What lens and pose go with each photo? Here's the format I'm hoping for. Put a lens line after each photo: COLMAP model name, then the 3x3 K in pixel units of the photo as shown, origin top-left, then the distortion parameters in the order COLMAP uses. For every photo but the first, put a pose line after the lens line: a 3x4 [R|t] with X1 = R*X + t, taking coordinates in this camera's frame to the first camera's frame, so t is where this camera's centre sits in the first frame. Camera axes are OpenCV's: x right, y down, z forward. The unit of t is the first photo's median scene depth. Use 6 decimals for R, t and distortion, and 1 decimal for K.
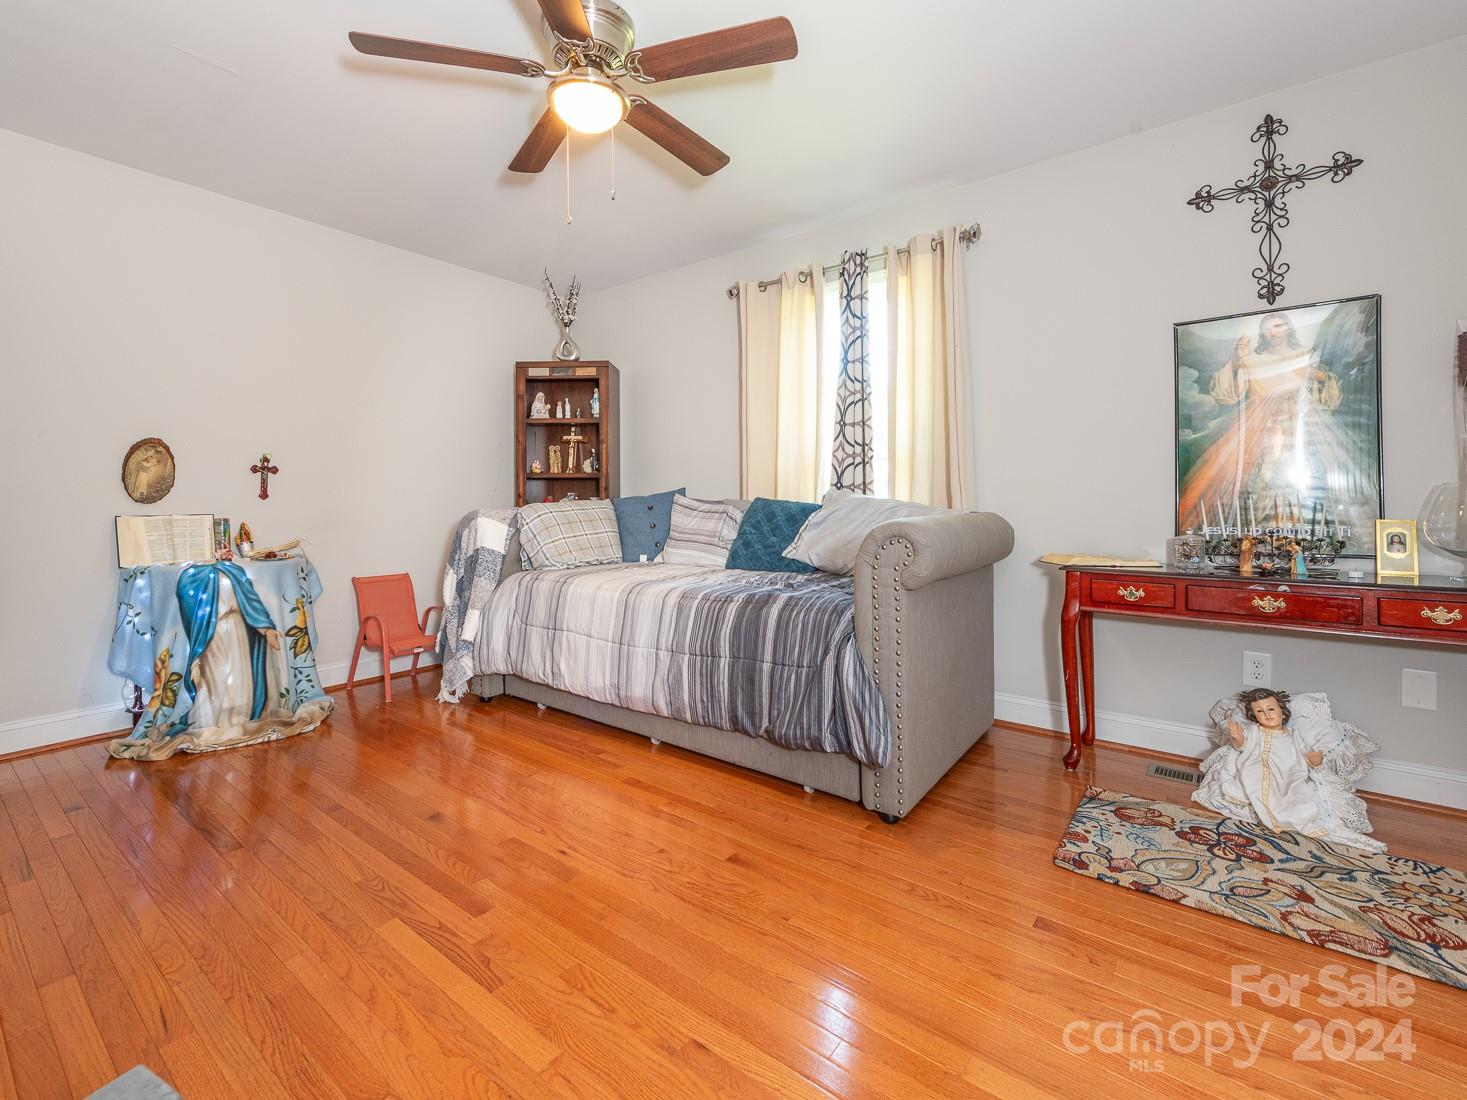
lens RADIAL K [[639.1, 0, 734.4], [0, 639.1, 523.7], [0, 0, 1]] dist [0.011279, -0.006574]
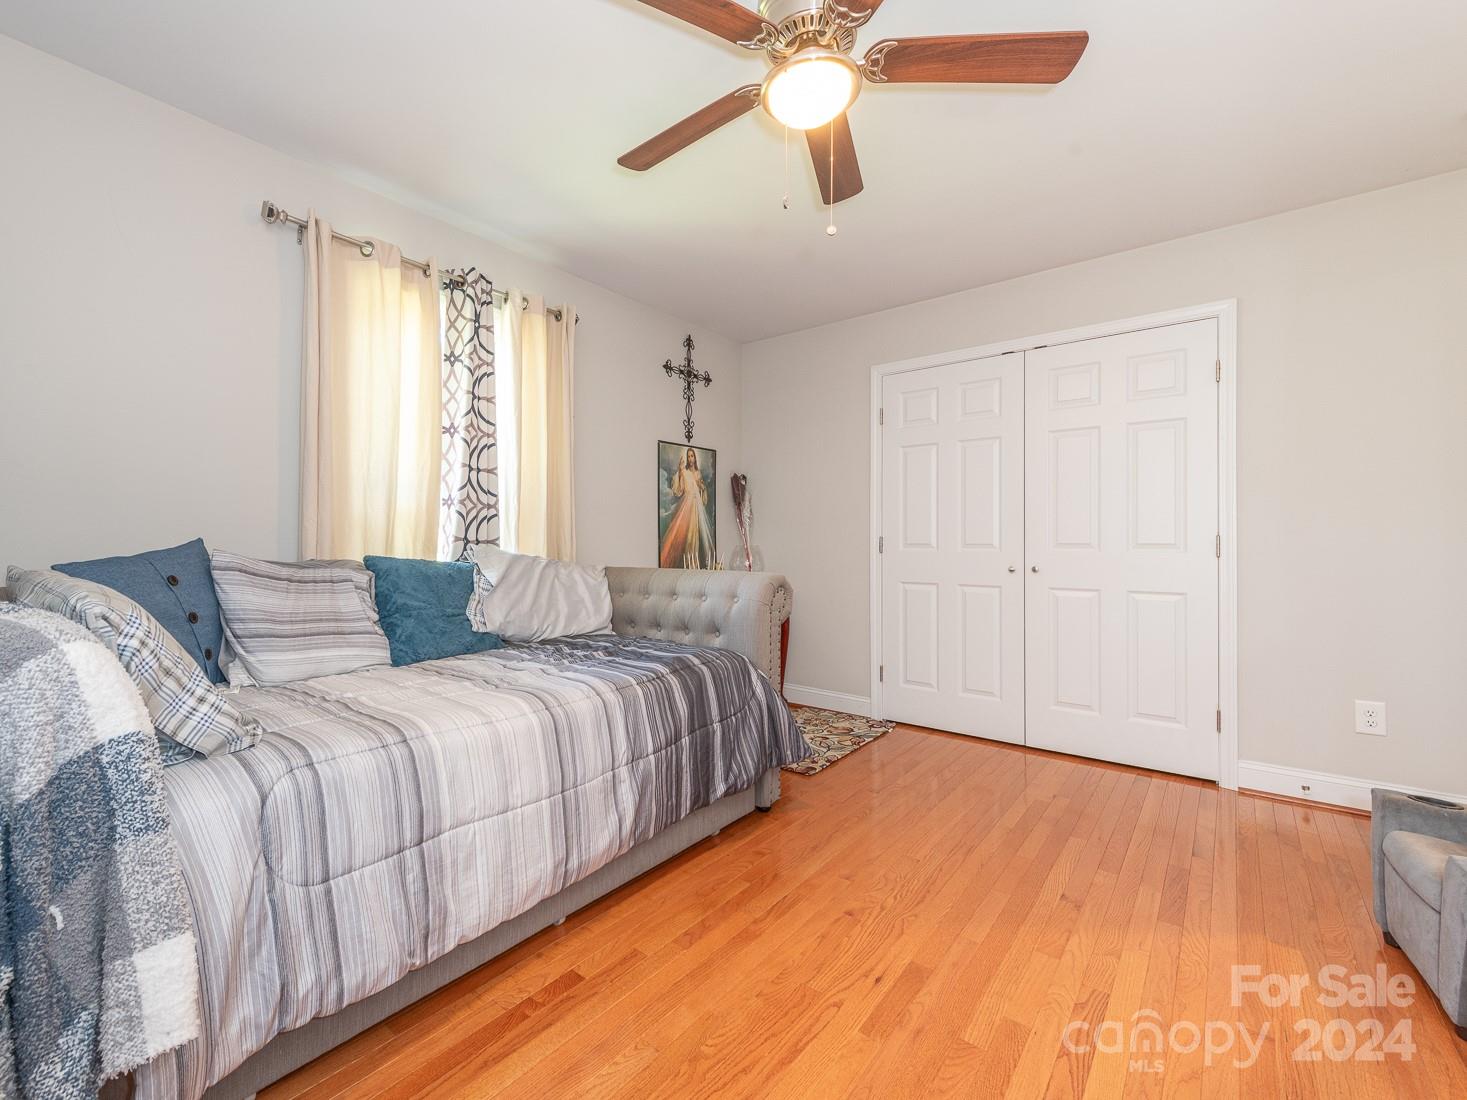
lens RADIAL K [[587.1, 0, 733.5], [0, 587.1, 550.0], [0, 0, 1]] dist [-0.000266, -0.000110]
pose [[0.059754, -0.000931, 0.998213, -0.750495], [0.042254, 0.999106, -0.001598, -0.040666], [-0.997318, 0.042274, 0.059739, 0.791287]]
